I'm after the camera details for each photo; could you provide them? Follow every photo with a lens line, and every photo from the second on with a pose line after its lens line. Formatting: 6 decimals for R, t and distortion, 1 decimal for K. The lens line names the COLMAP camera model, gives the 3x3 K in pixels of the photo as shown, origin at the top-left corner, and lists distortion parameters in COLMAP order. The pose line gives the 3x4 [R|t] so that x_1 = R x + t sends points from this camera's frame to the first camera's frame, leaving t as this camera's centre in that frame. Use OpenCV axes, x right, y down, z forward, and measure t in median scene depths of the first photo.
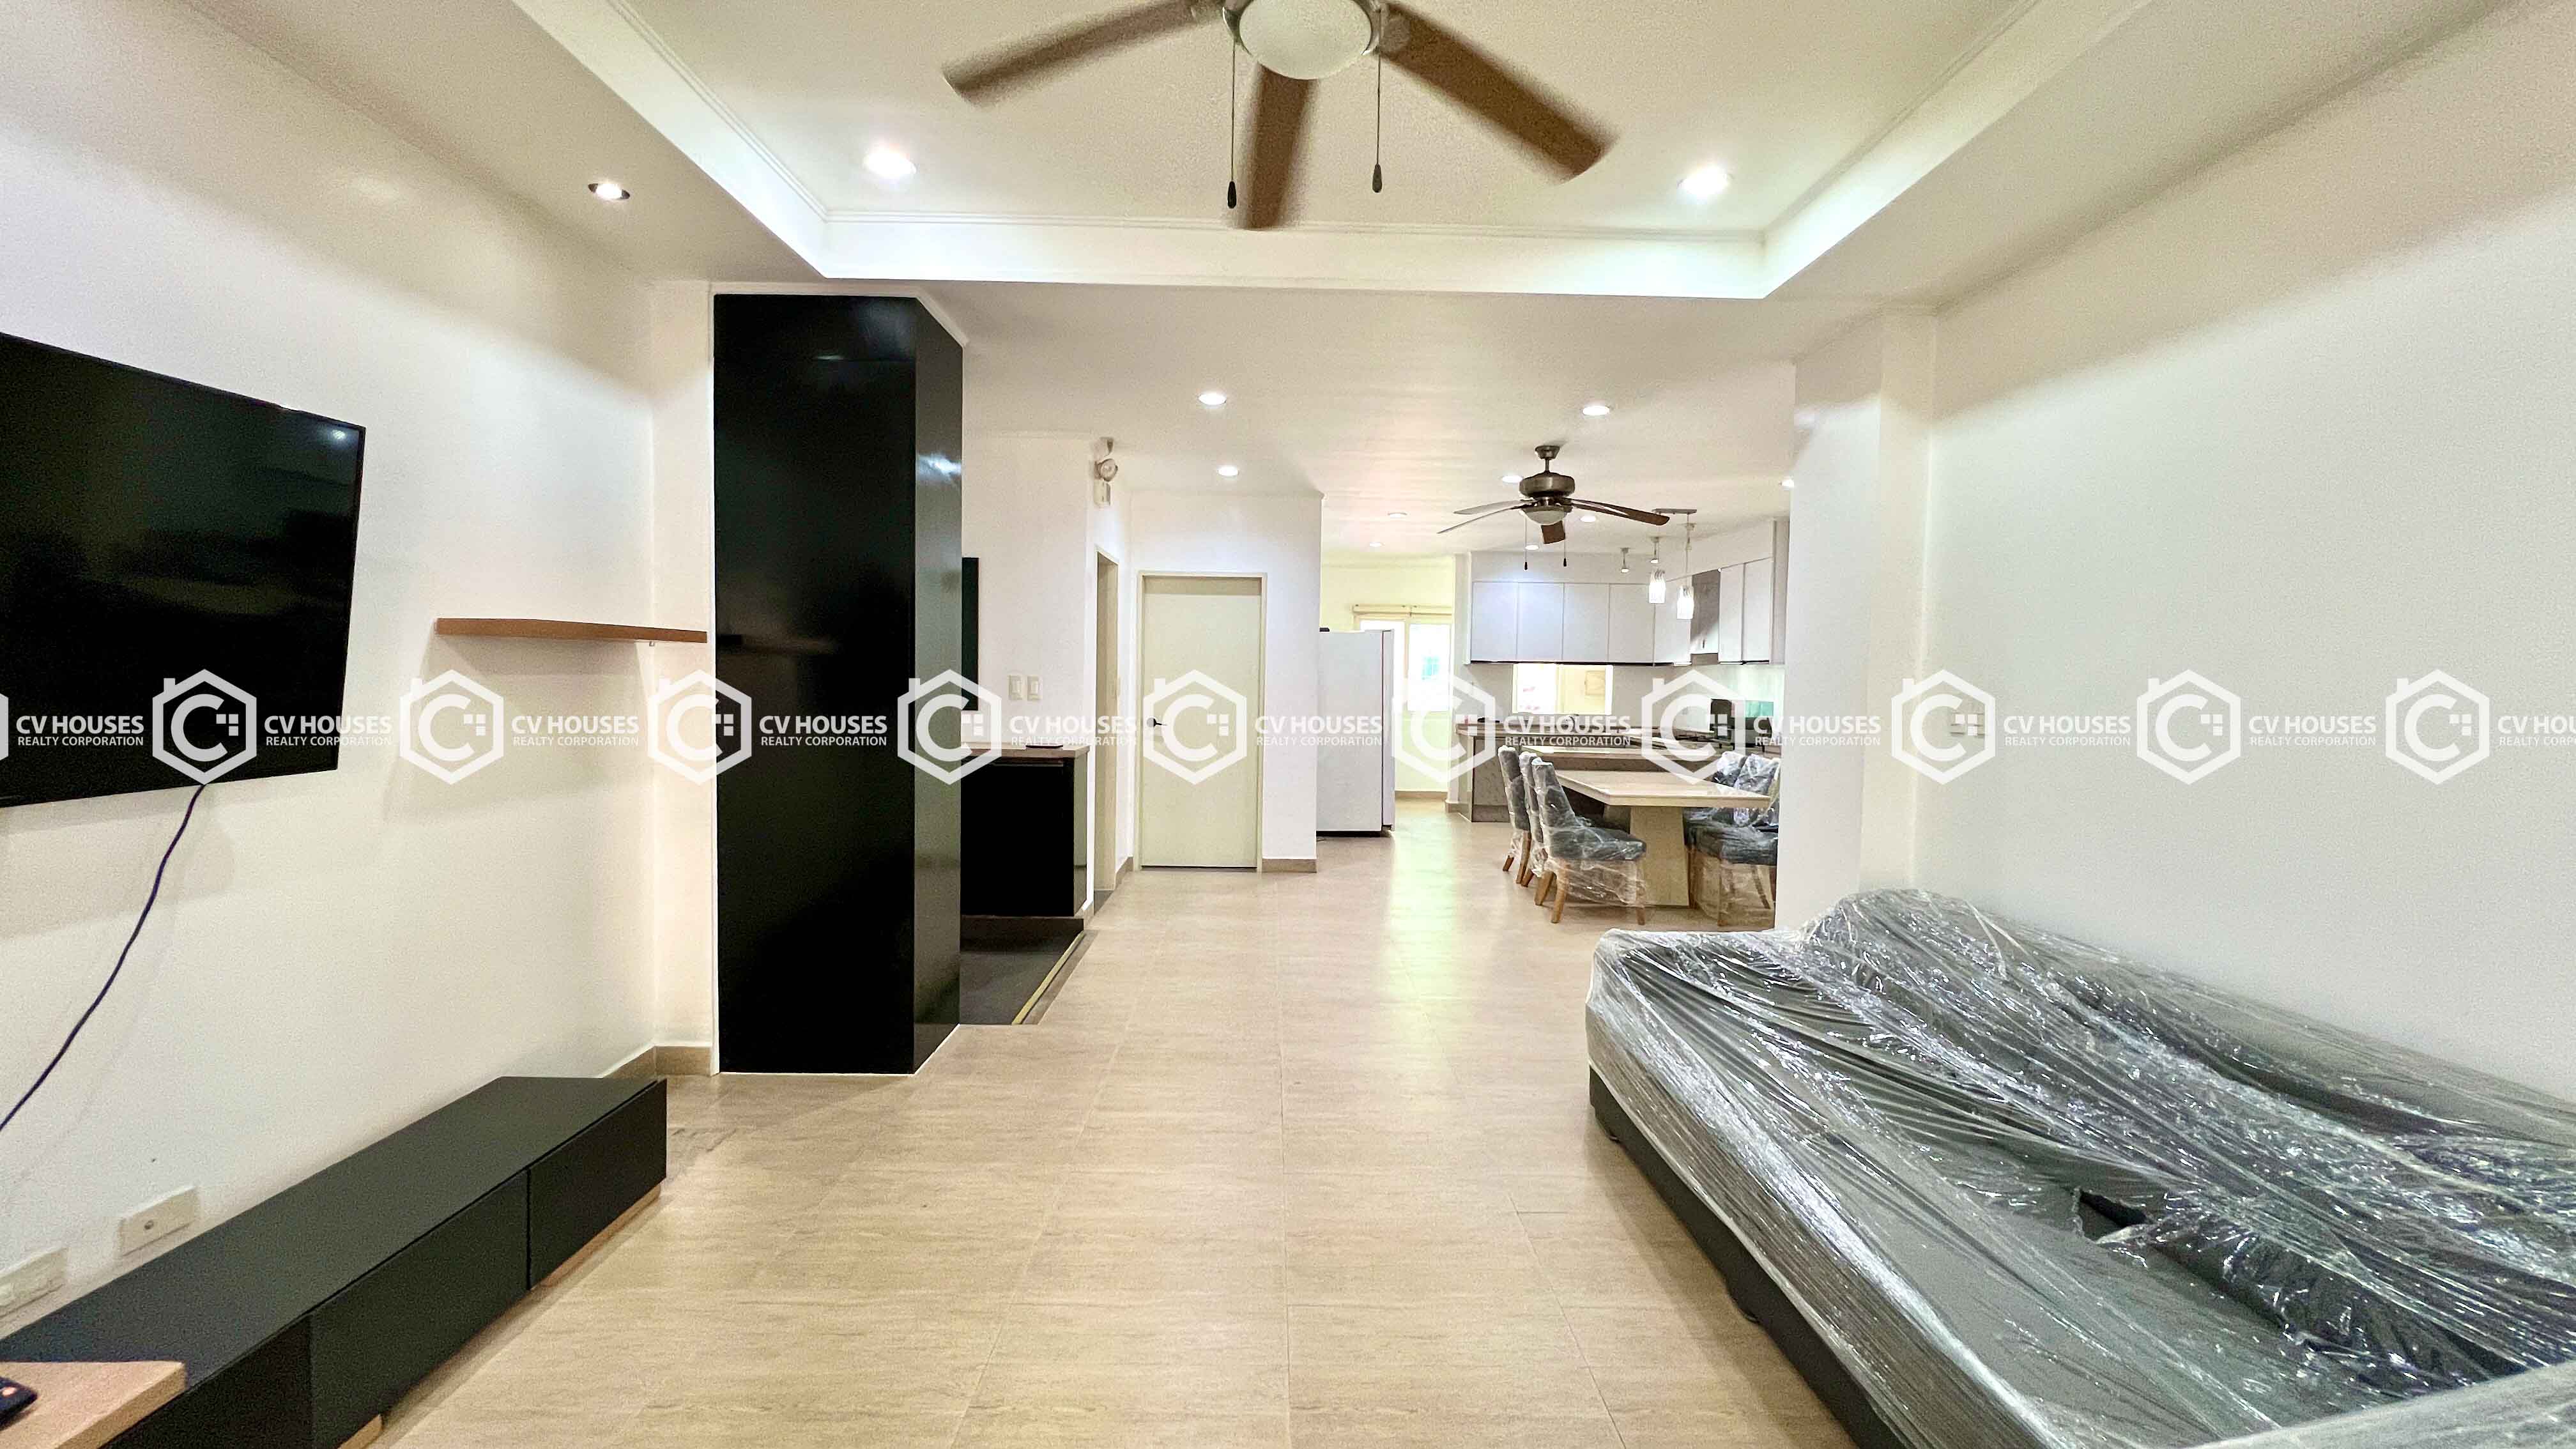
lens RADIAL K [[1017.9, 0, 1288.0], [0, 1017.9, 724.5], [0, 0, 1]] dist [0.000372, 0.000039]
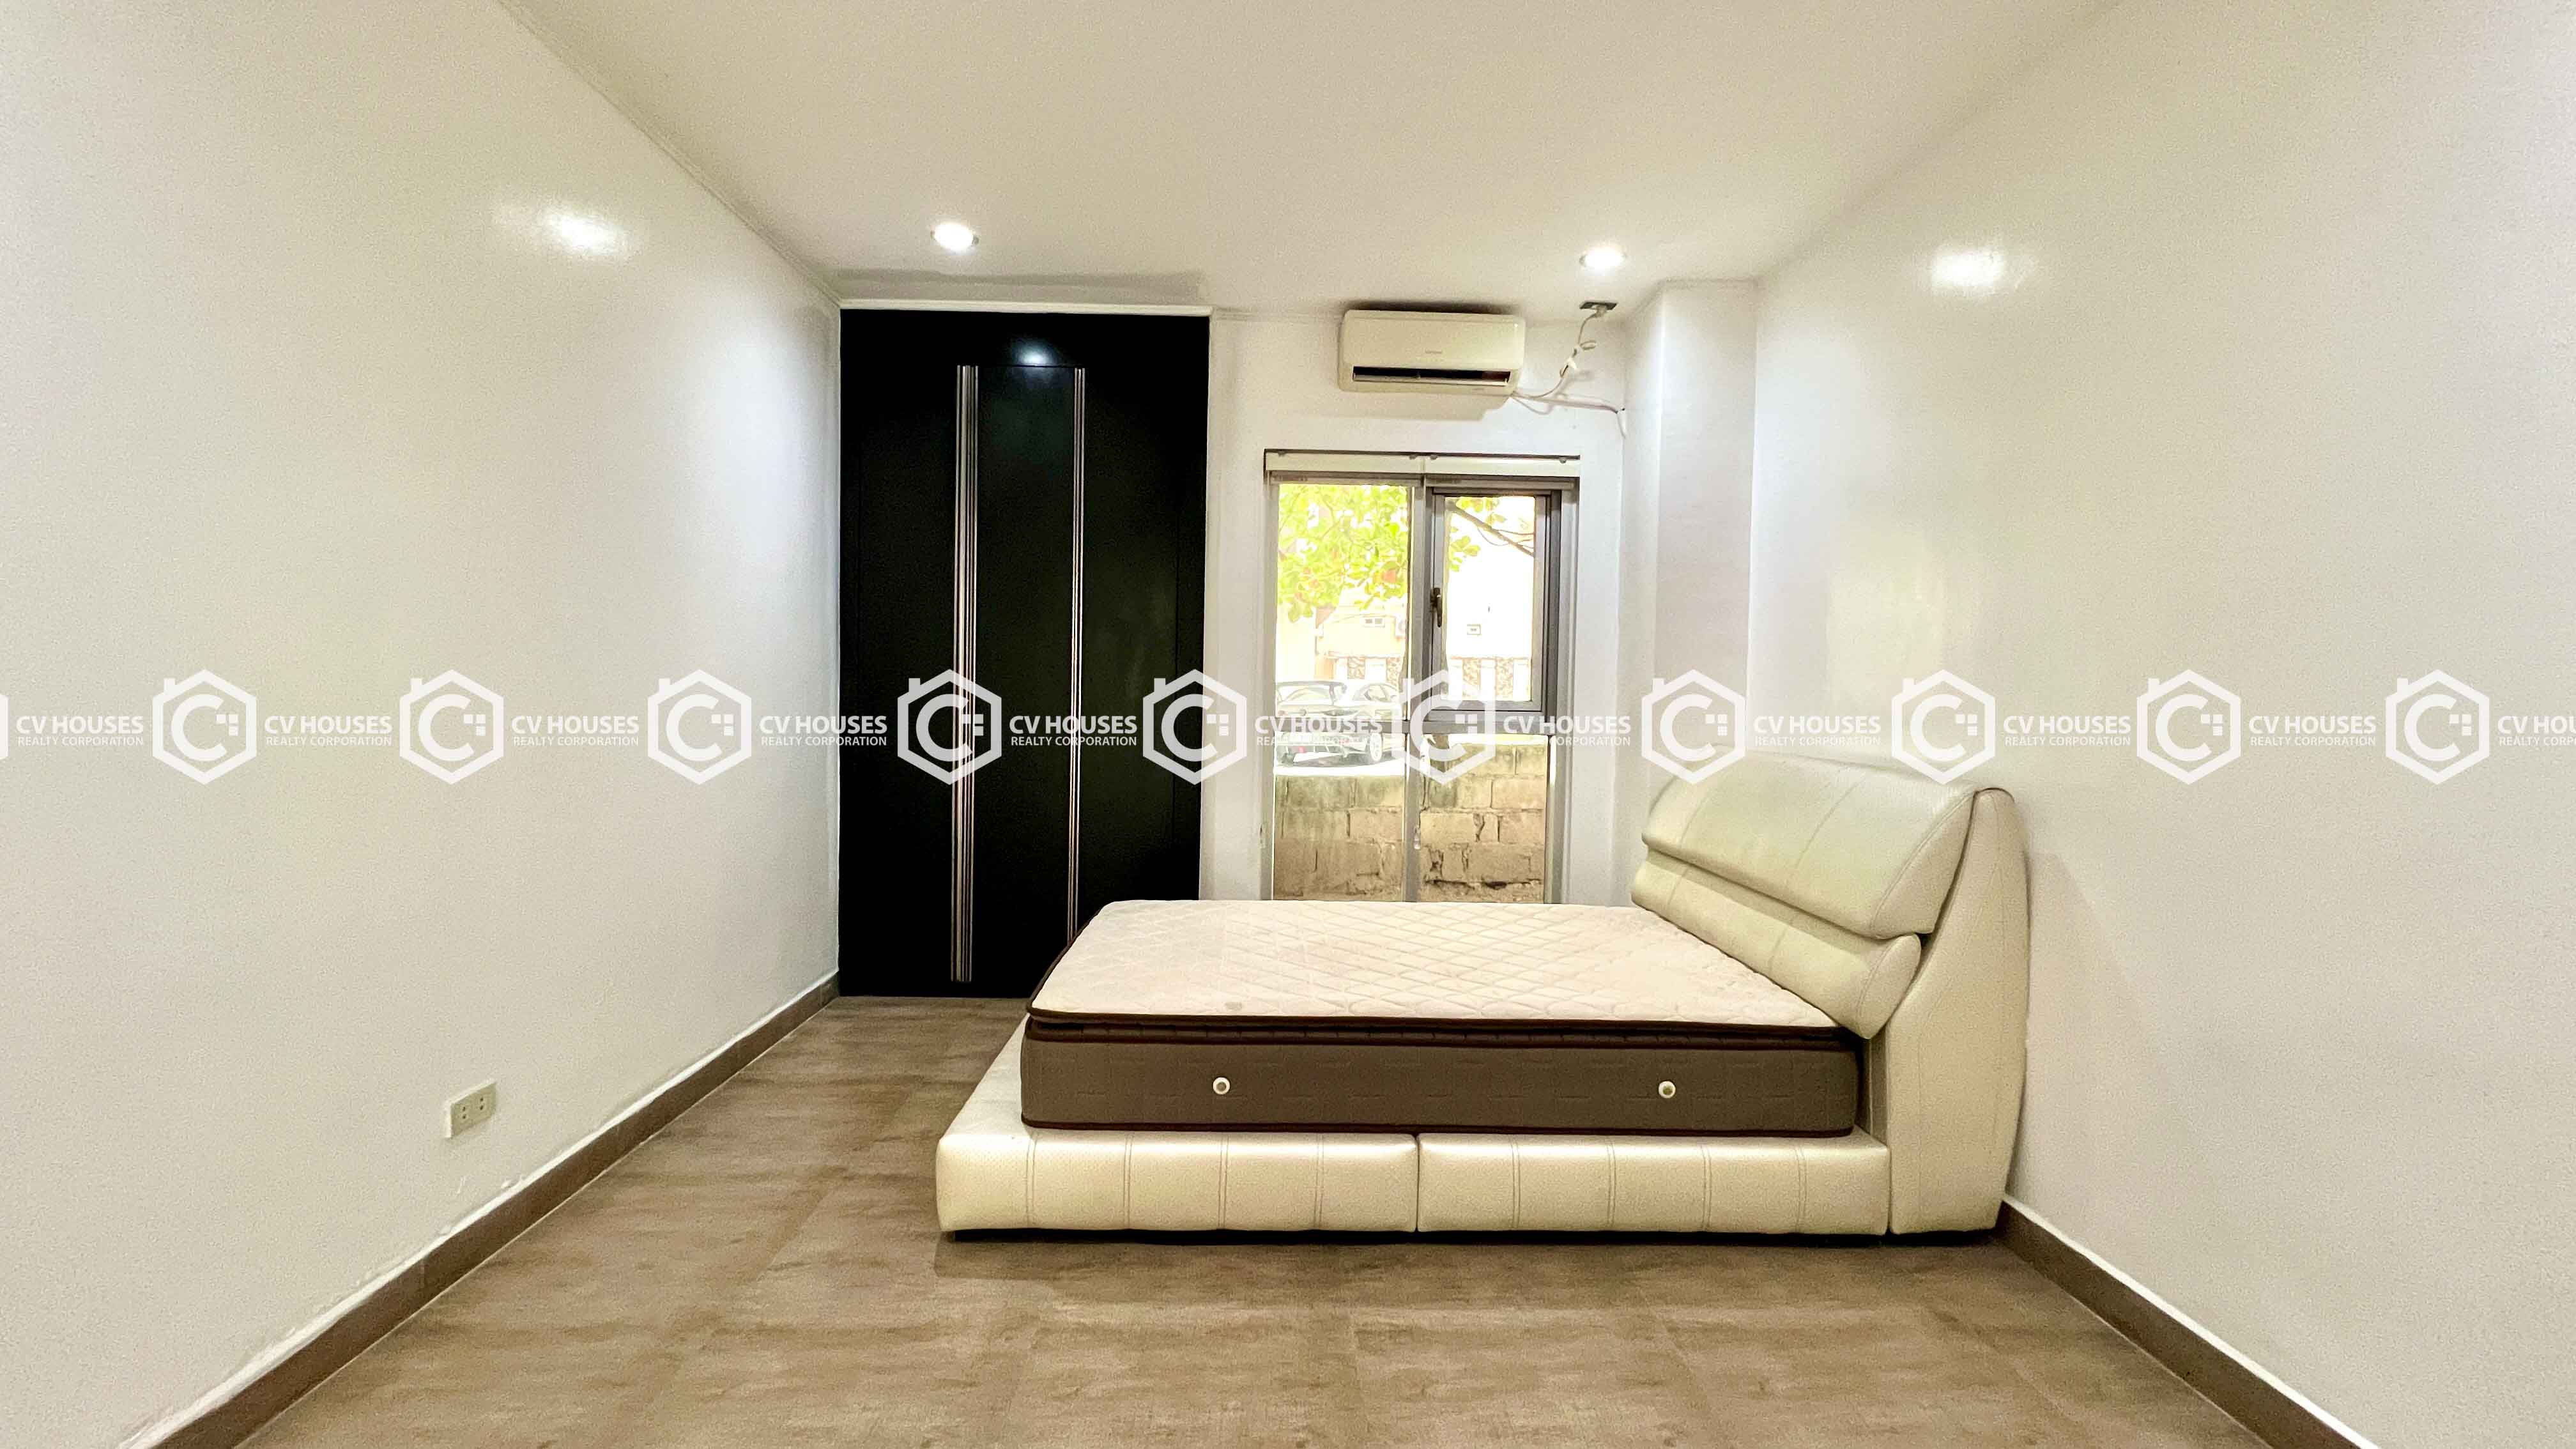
lens RADIAL K [[1017.9, 0, 1288.0], [0, 1017.9, 724.5], [0, 0, 1]] dist [0.000372, 0.000039]
pose [[0.999998, 0.000118, 0.002011, -0.731154], [-0.000118, 1.000000, 0.000017, 0.000024], [-0.002011, -0.000017, 0.999998, -0.002981]]
